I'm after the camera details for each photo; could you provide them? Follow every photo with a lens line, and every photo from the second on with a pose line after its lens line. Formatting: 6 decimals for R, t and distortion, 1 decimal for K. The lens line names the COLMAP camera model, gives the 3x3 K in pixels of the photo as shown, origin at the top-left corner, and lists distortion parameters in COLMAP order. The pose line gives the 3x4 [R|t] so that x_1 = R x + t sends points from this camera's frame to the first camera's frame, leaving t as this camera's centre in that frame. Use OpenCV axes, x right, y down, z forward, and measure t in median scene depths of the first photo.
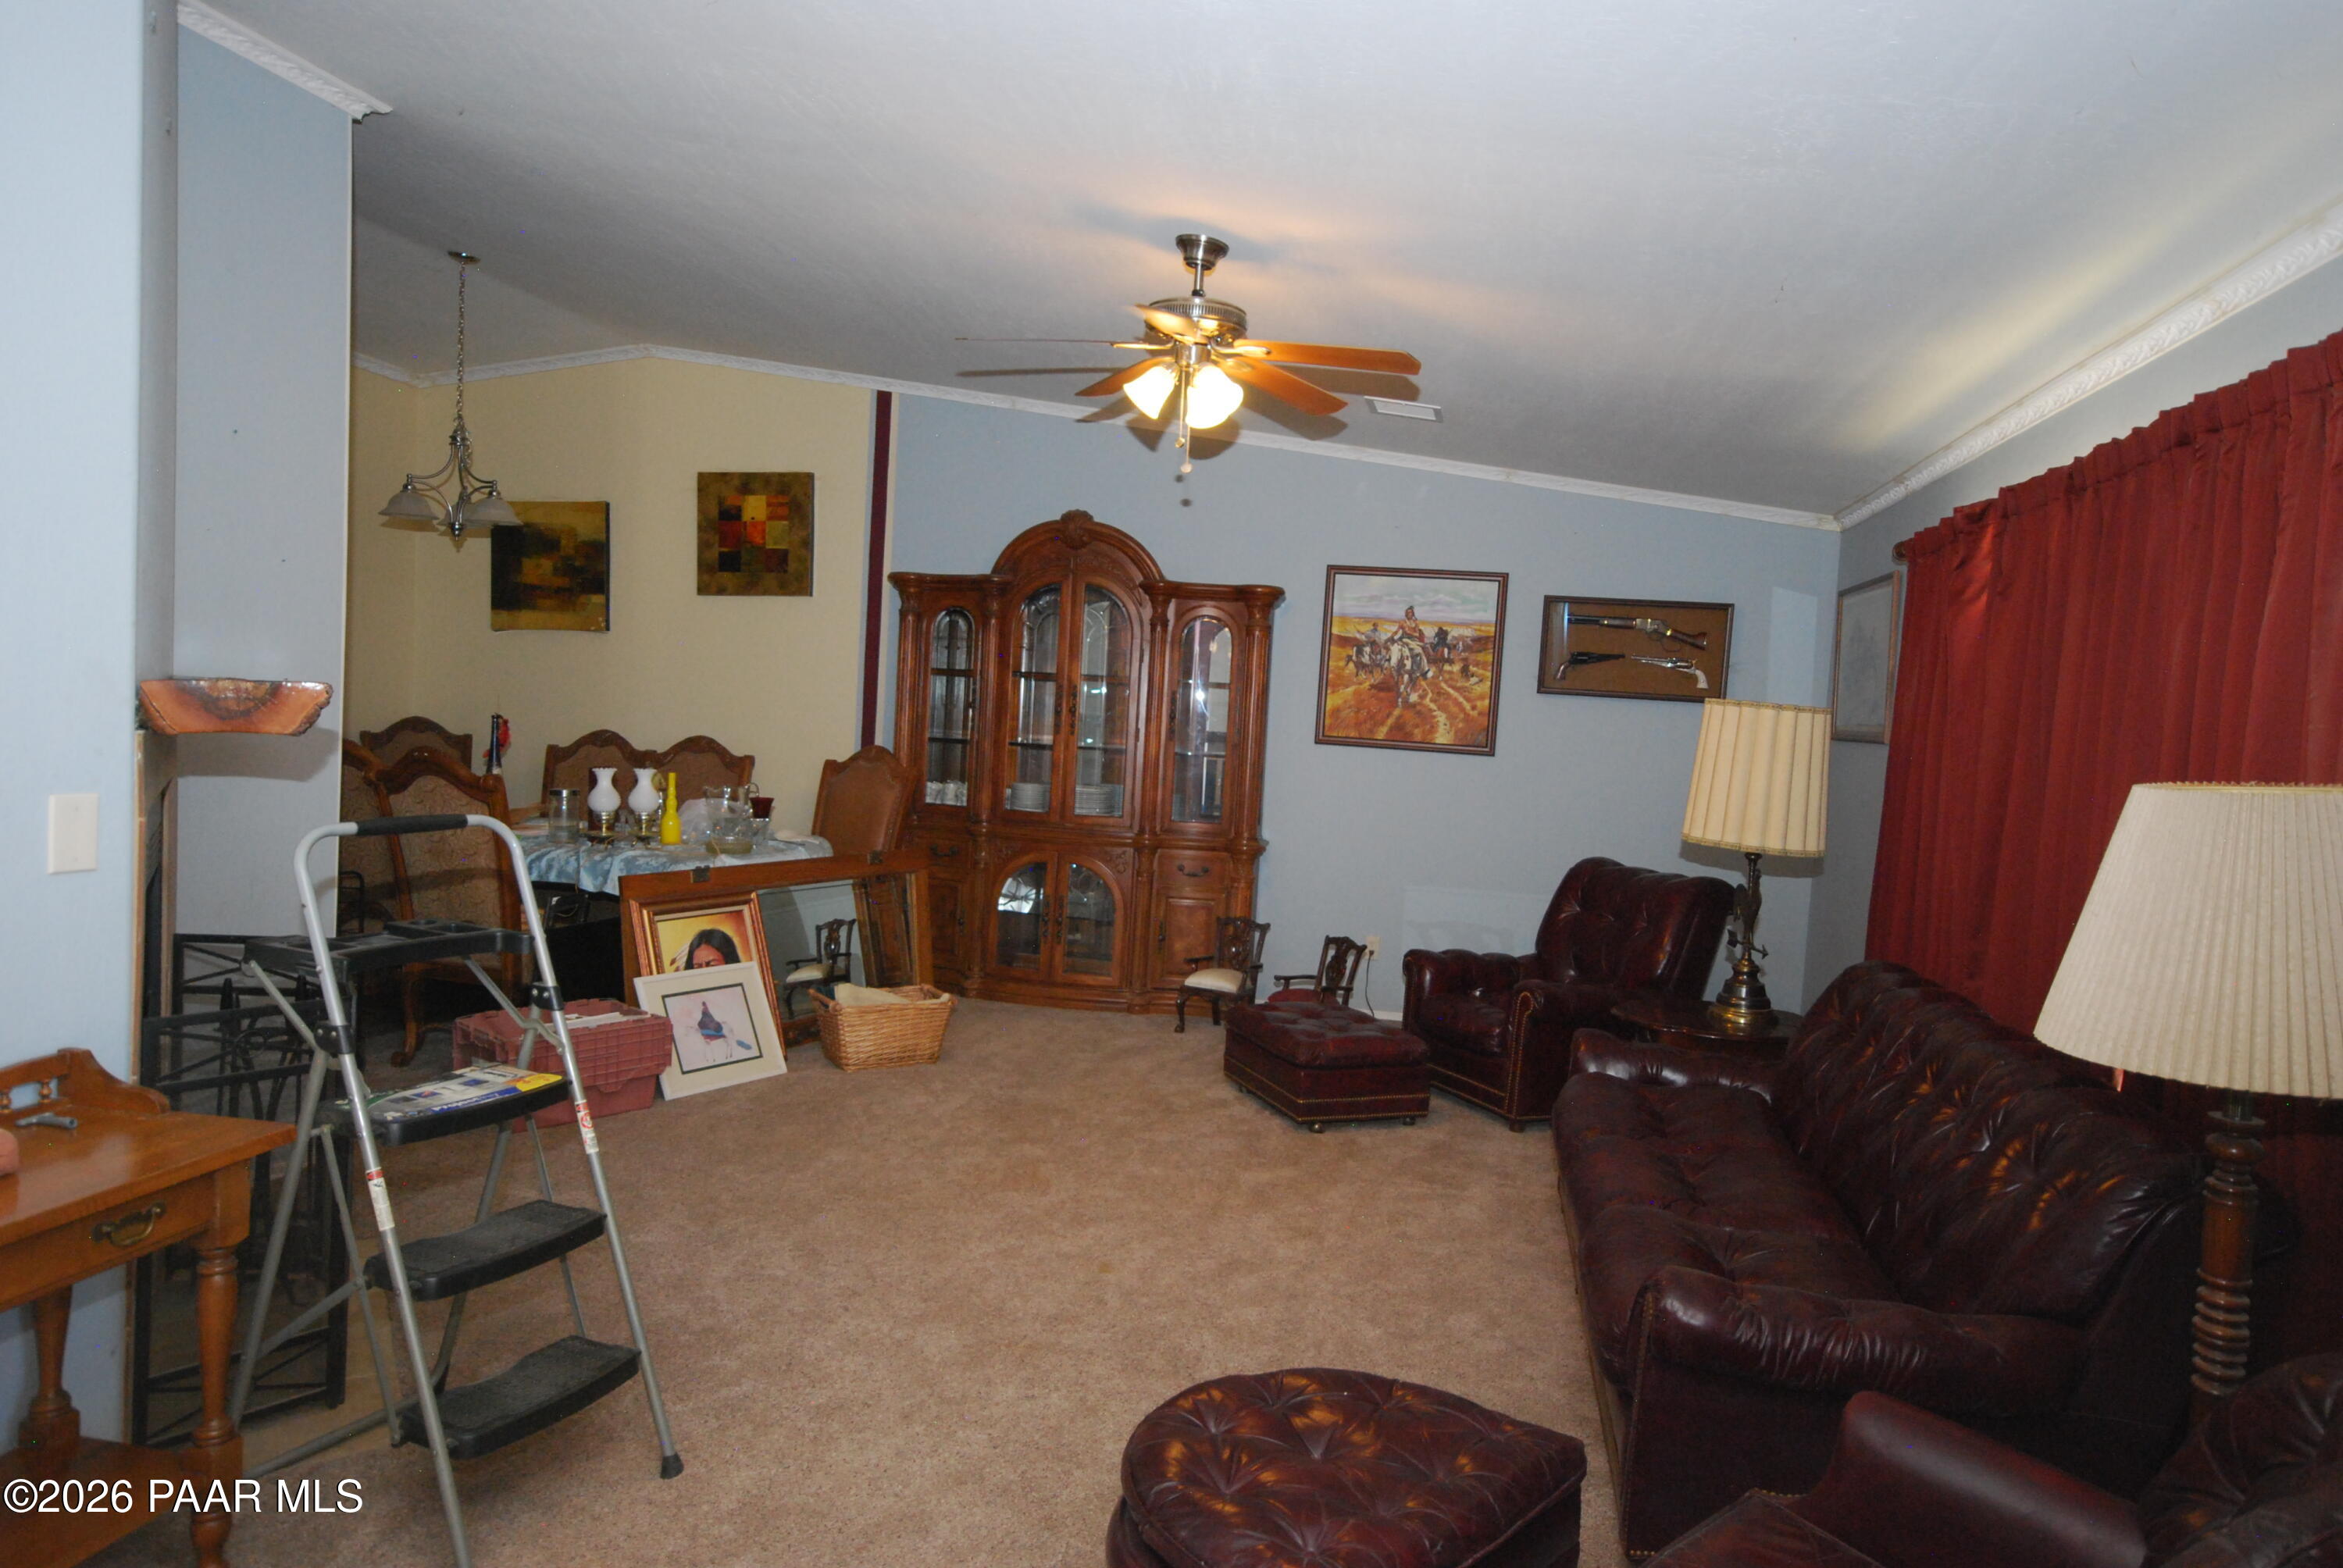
lens RADIAL K [[1504.1, 0, 1173.1], [0, 1504.1, 788.0], [0, 0, 1]] dist [-0.003039, 0.032200]
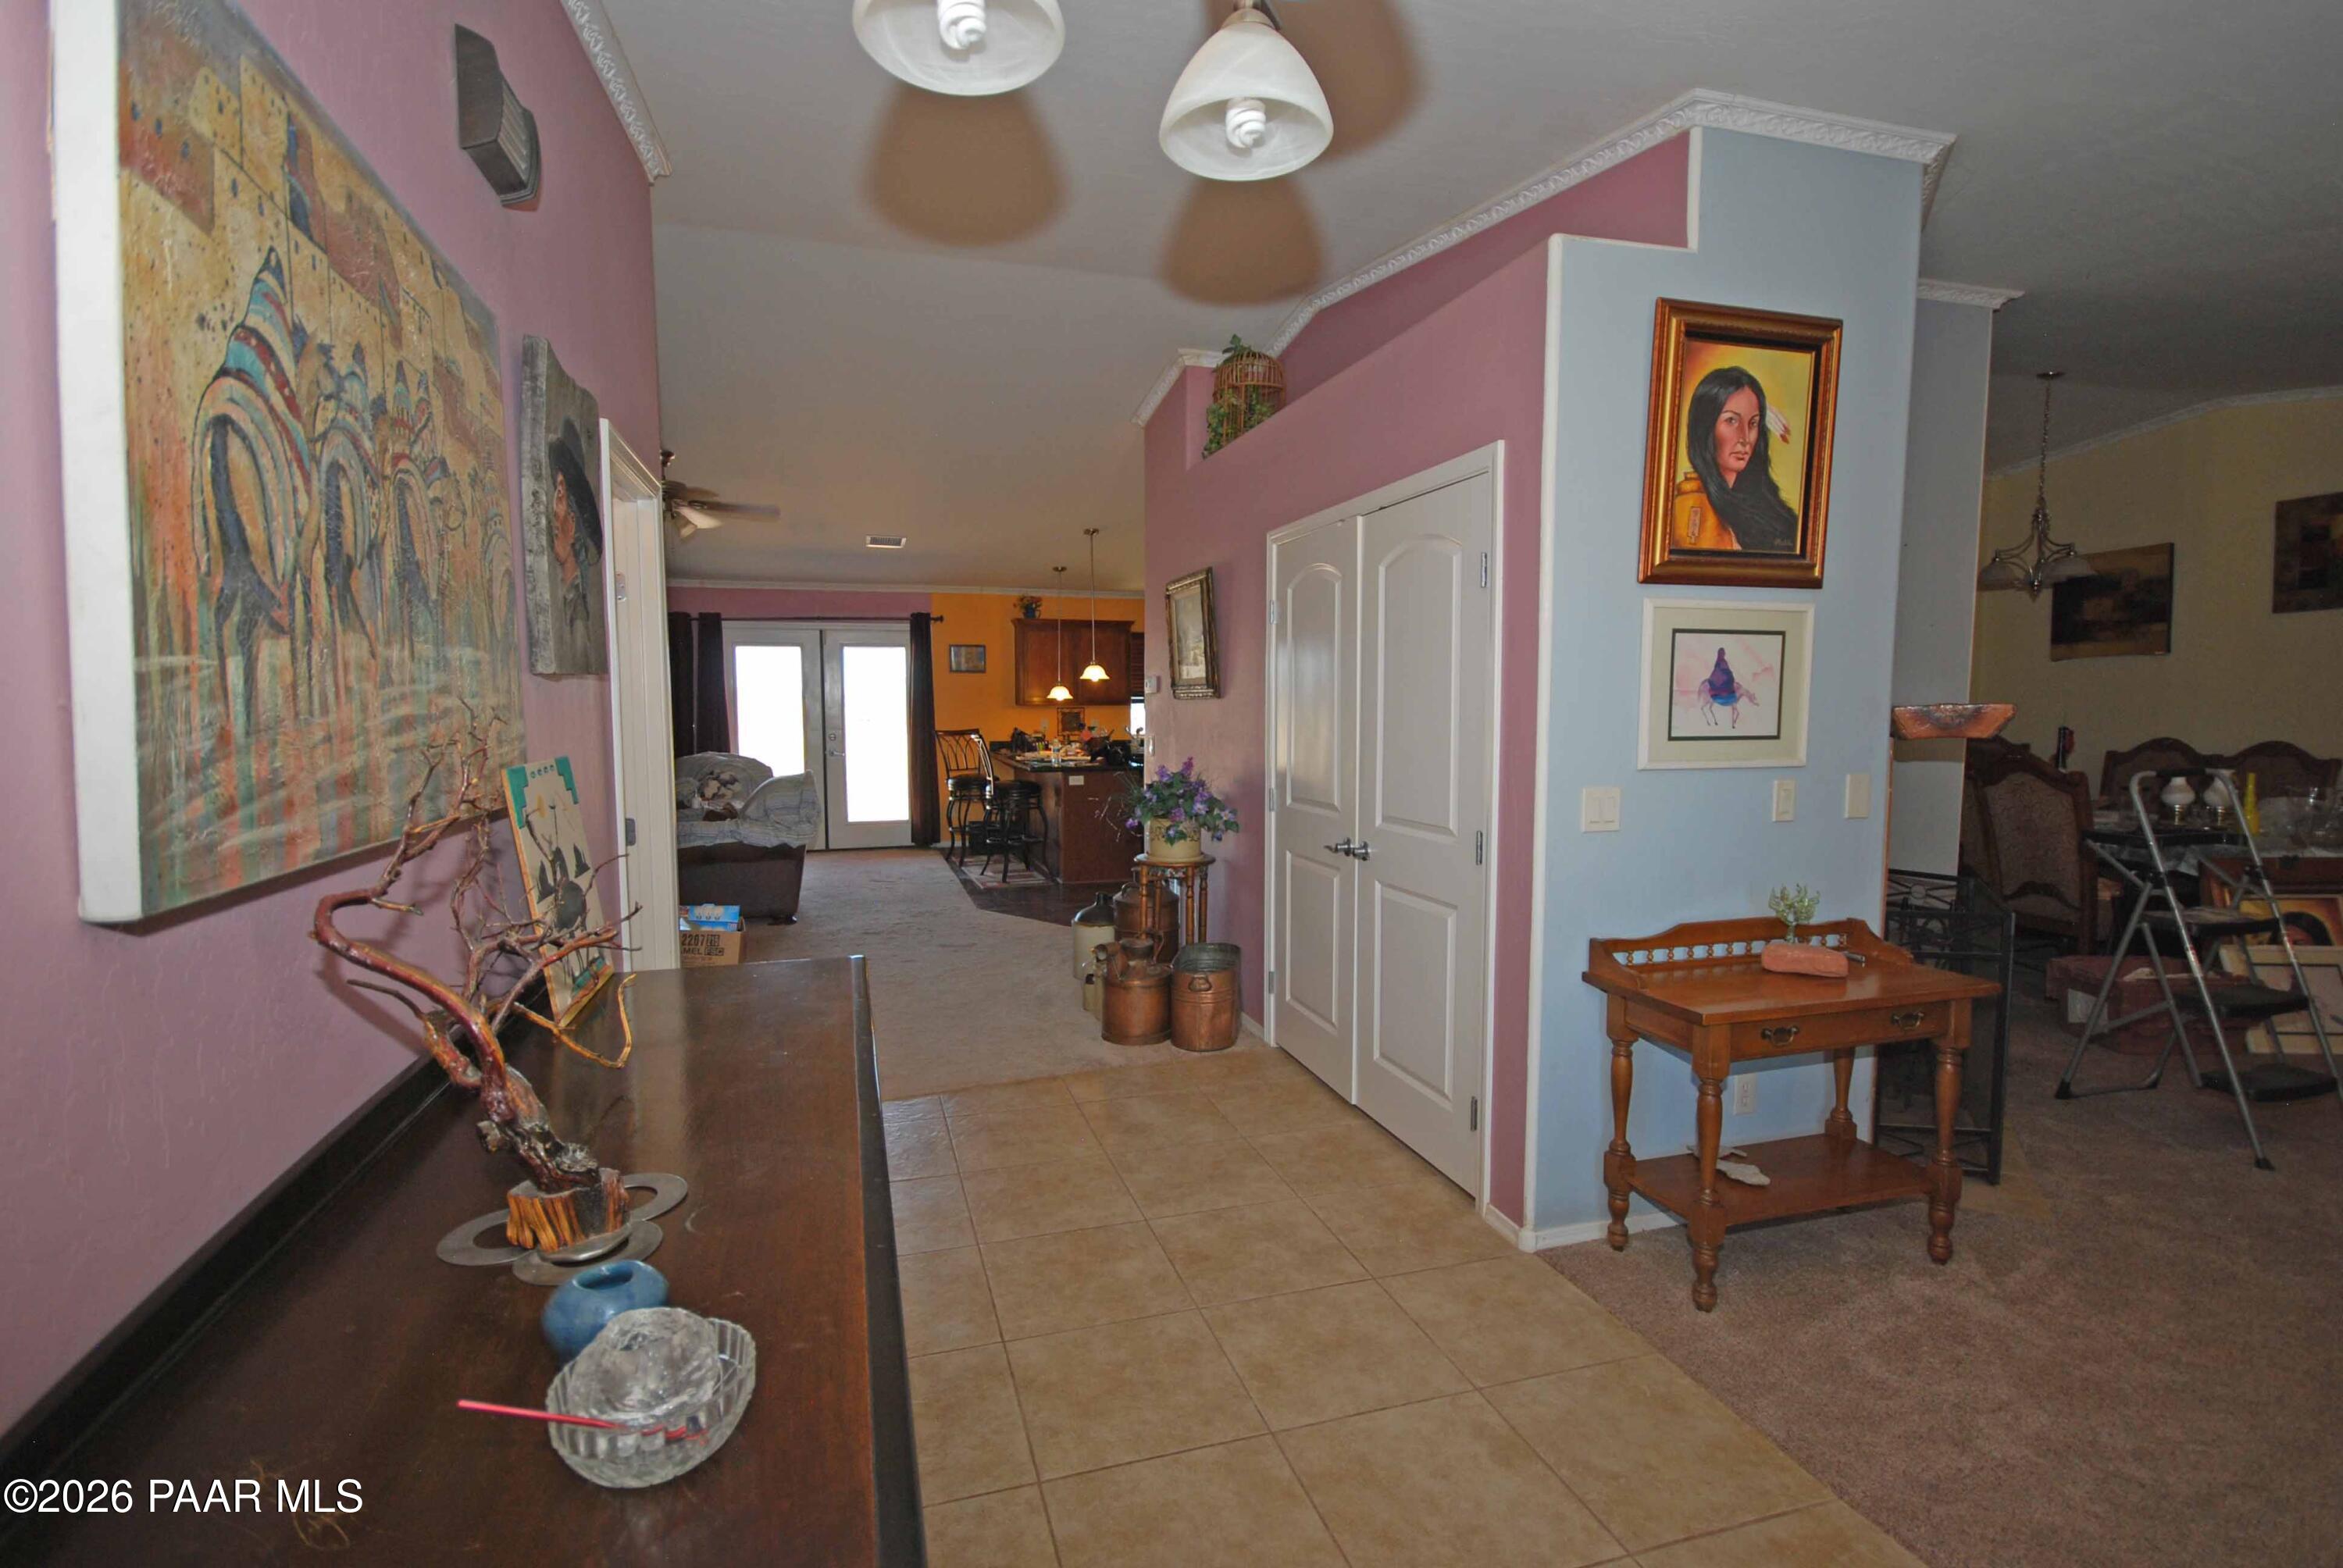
lens RADIAL K [[1102.7, 0, 1166.0], [0, 1102.7, 787.6], [0, 0, 1]] dist [0.008272, -0.006265]
pose [[0.484294, 0.018324, -0.874714, 0.001197], [-0.020558, 0.999743, 0.009561, 0.009609], [0.874664, 0.013352, 0.484546, -0.120147]]
